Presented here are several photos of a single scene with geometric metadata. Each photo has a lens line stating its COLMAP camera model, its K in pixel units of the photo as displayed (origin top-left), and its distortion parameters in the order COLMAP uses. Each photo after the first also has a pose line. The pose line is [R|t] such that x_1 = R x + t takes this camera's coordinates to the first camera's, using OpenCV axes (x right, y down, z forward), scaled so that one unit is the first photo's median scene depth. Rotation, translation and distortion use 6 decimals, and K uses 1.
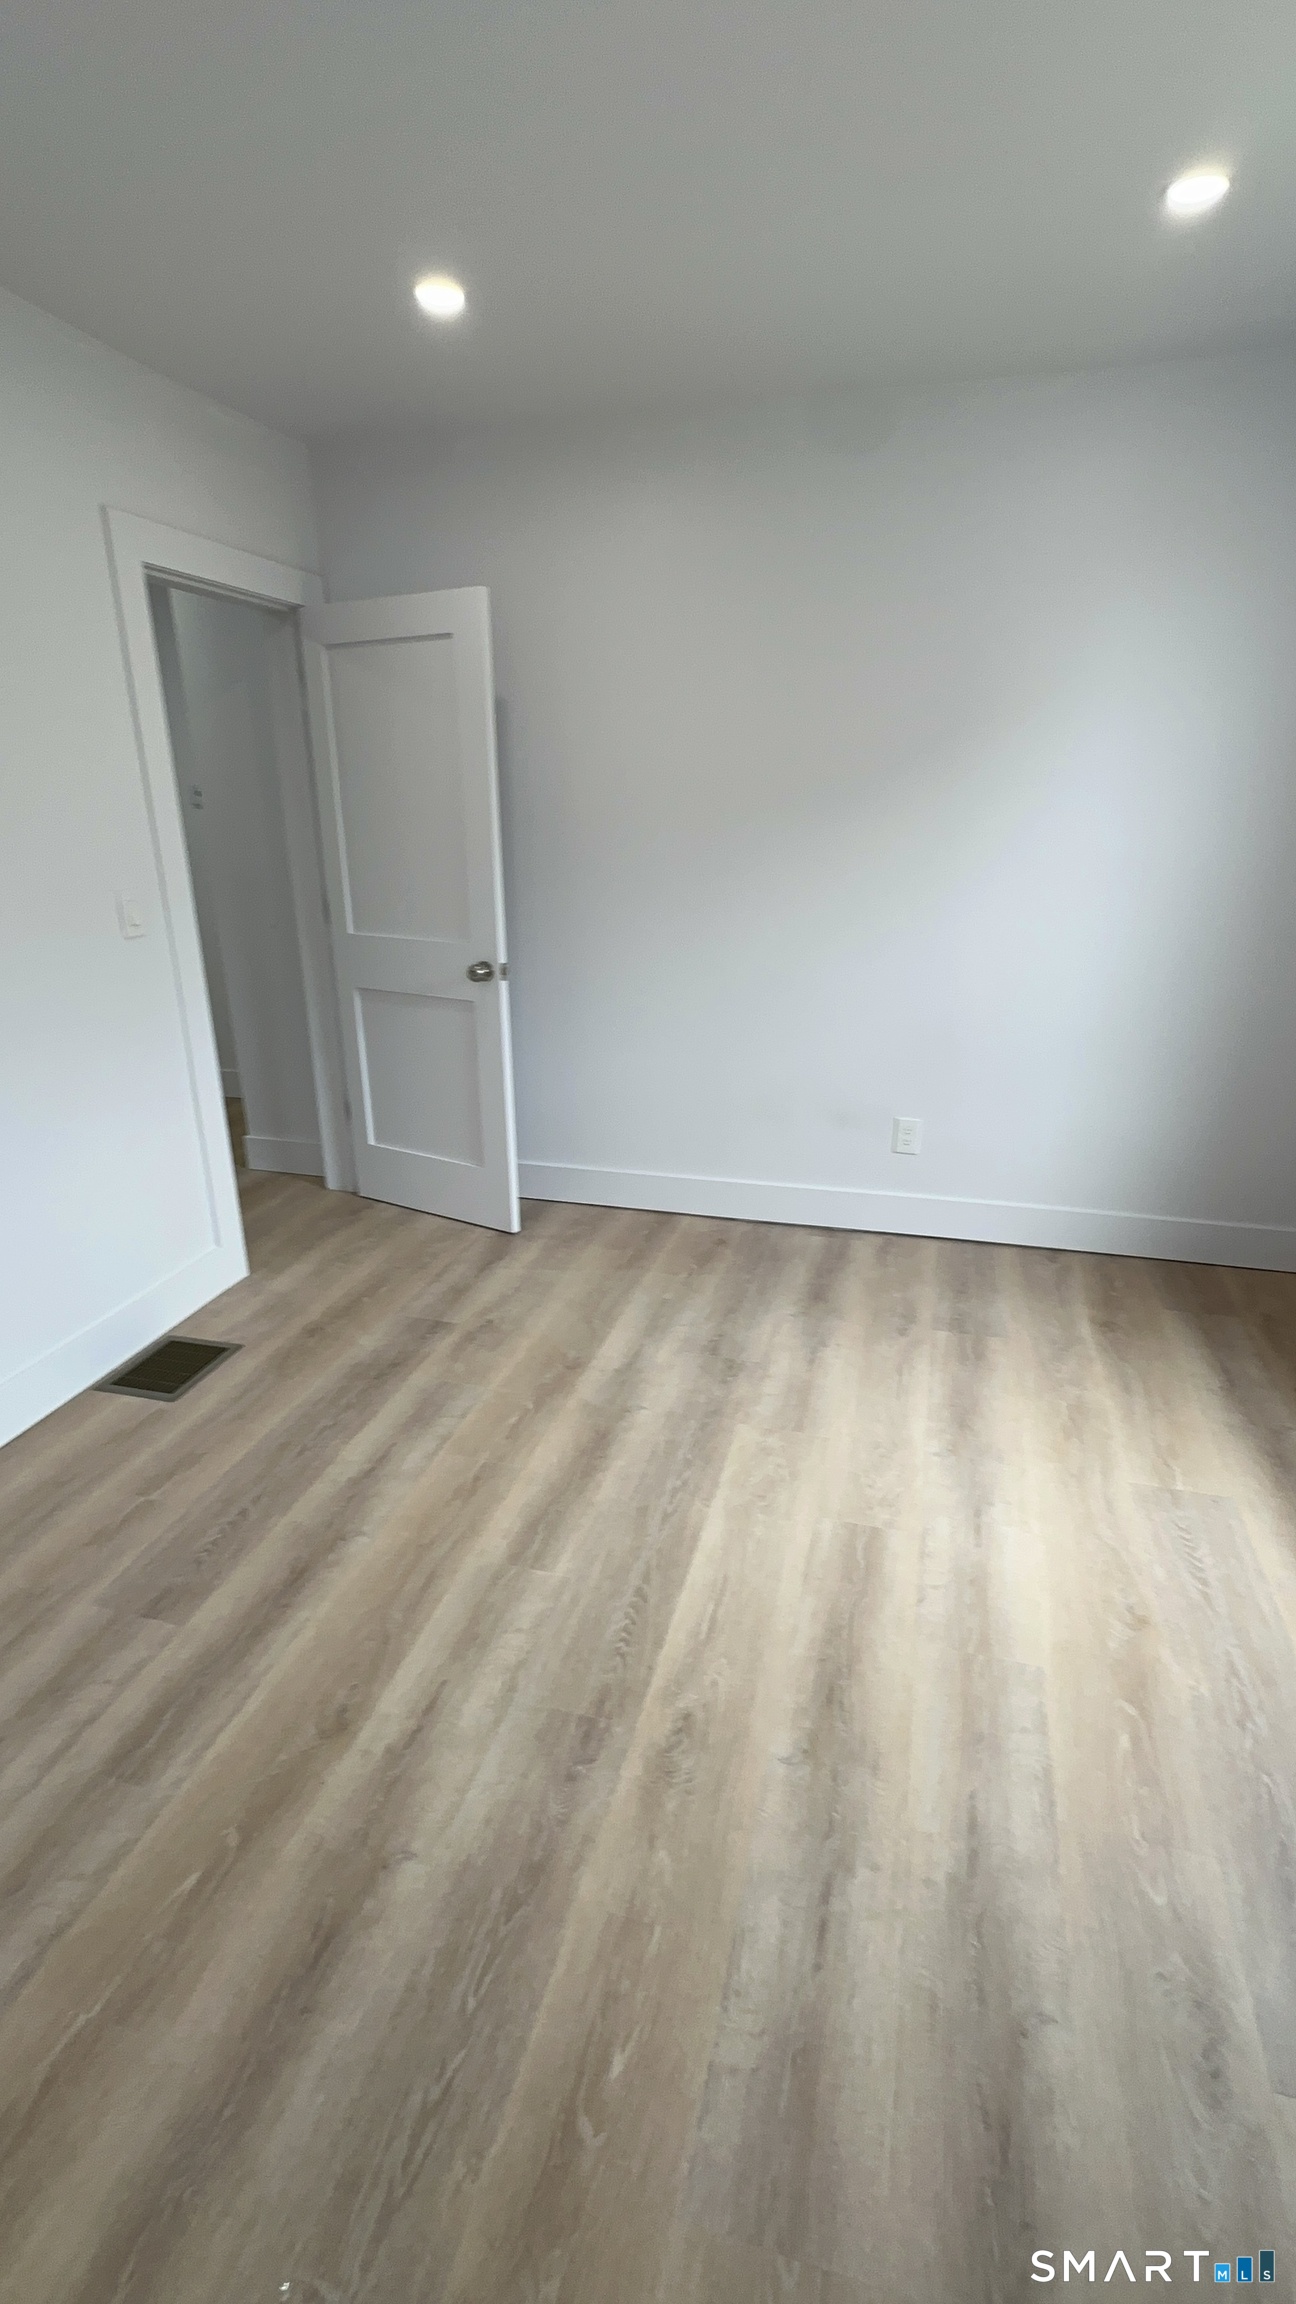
lens RADIAL K [[1057.7, 0, 667.3], [0, 1057.7, 1151.8], [0, 0, 1]] dist [-0.000963, -0.000204]
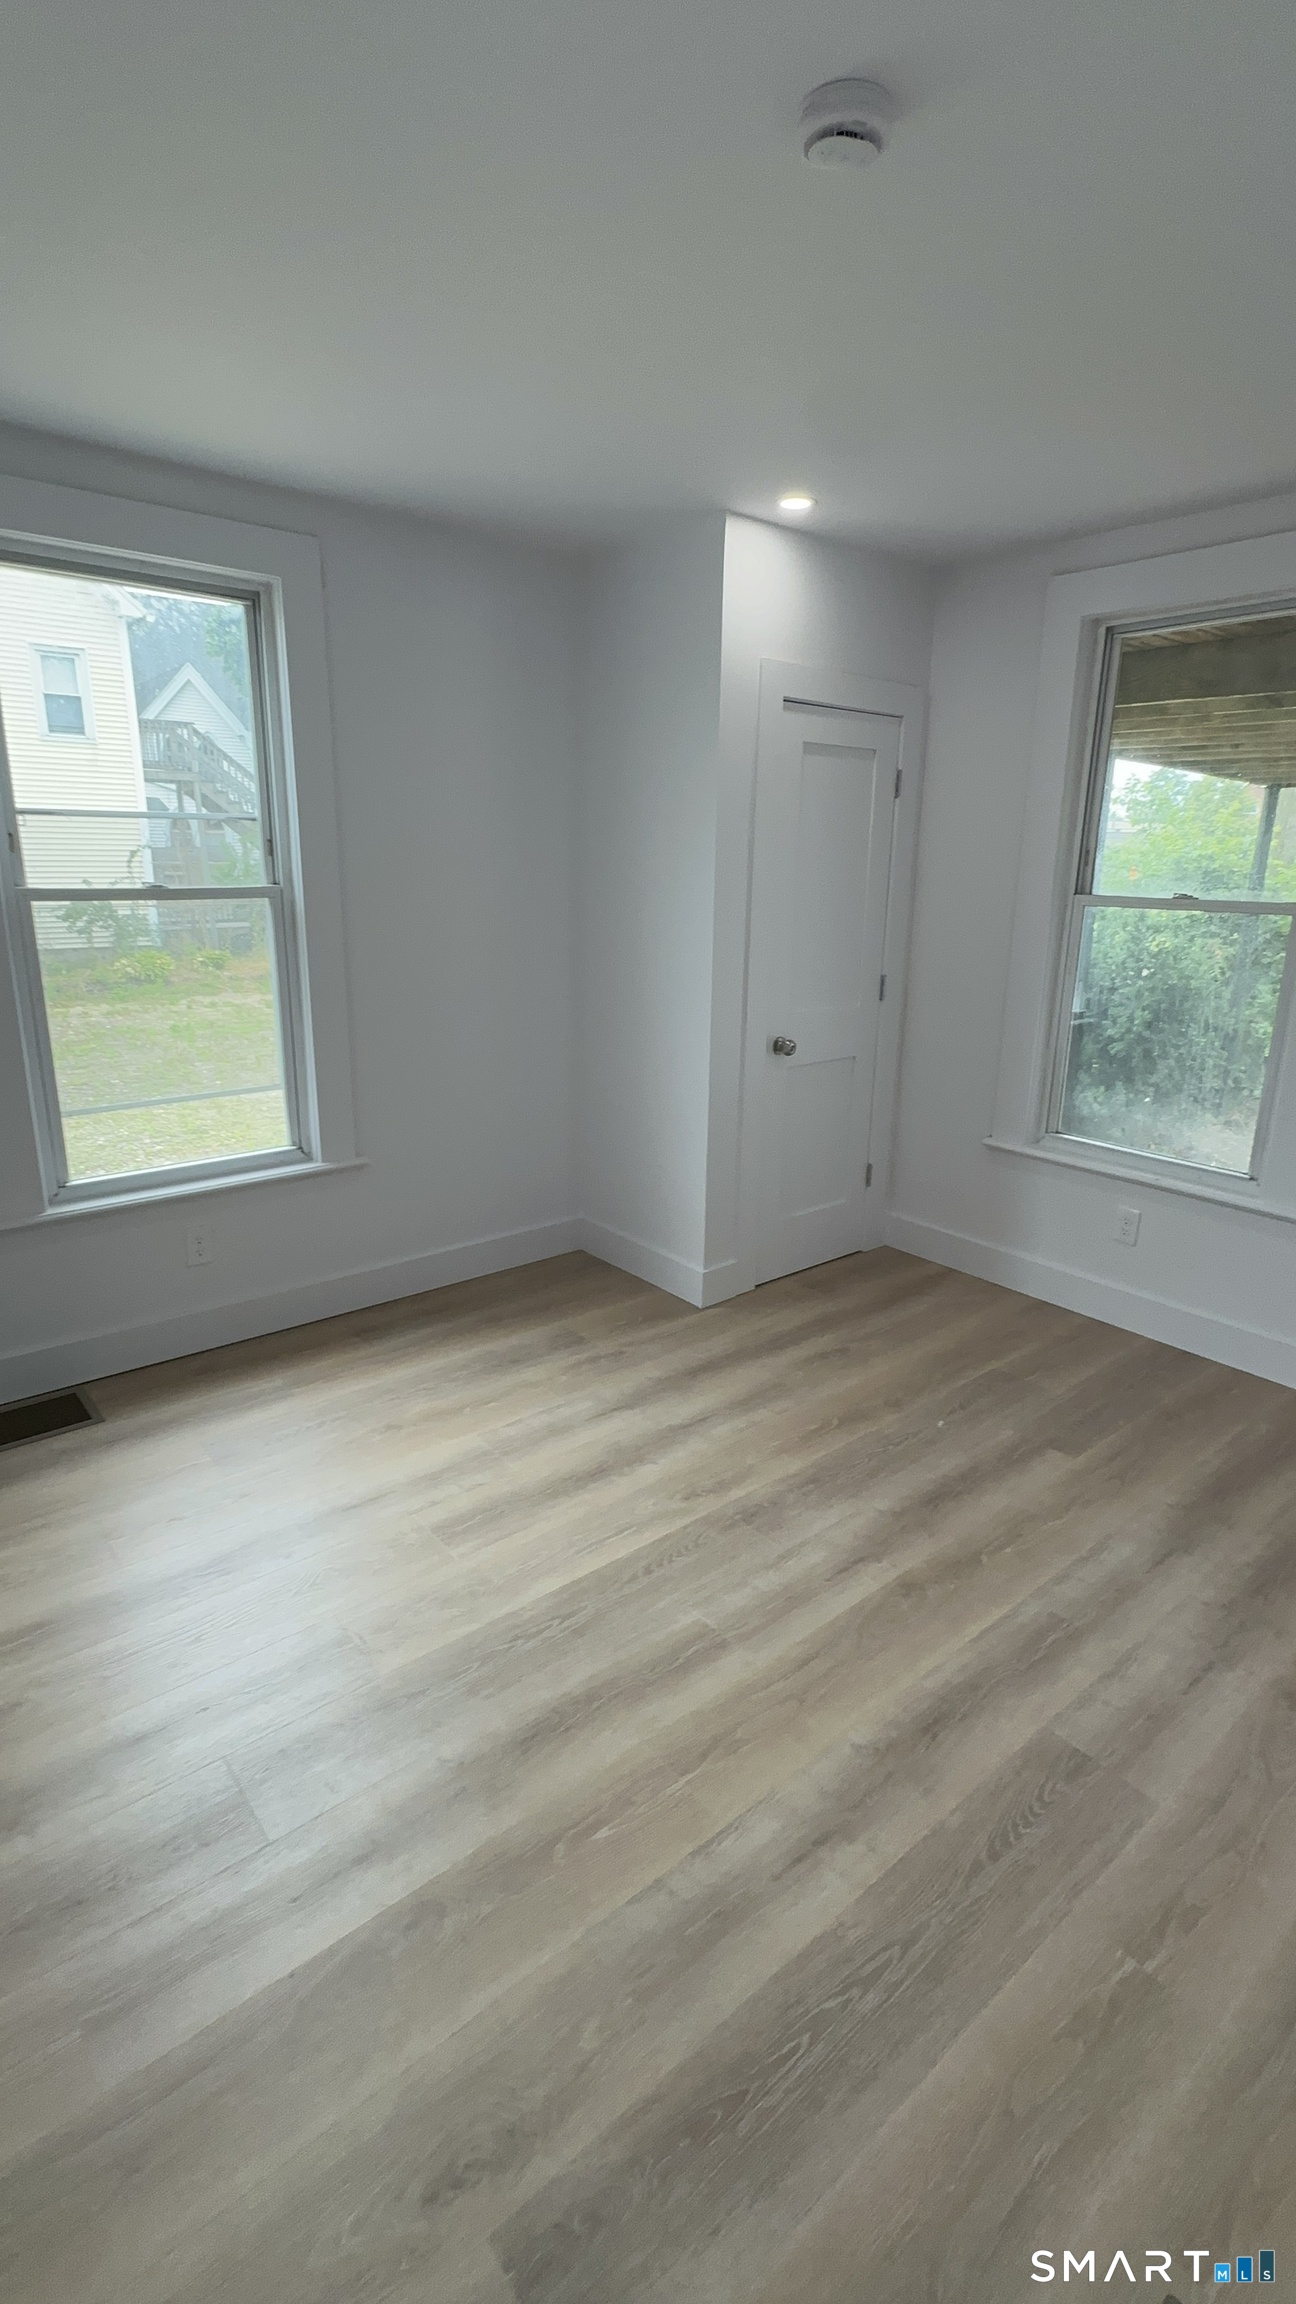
lens RADIAL K [[1057.7, 0, 667.3], [0, 1057.7, 1151.8], [0, 0, 1]] dist [-0.000963, -0.000204]
pose [[-0.822558, -0.161463, 0.545278, -0.621707], [0.173910, 0.841489, 0.511519, -0.576292], [-0.541437, 0.515584, -0.664093, 1.576156]]
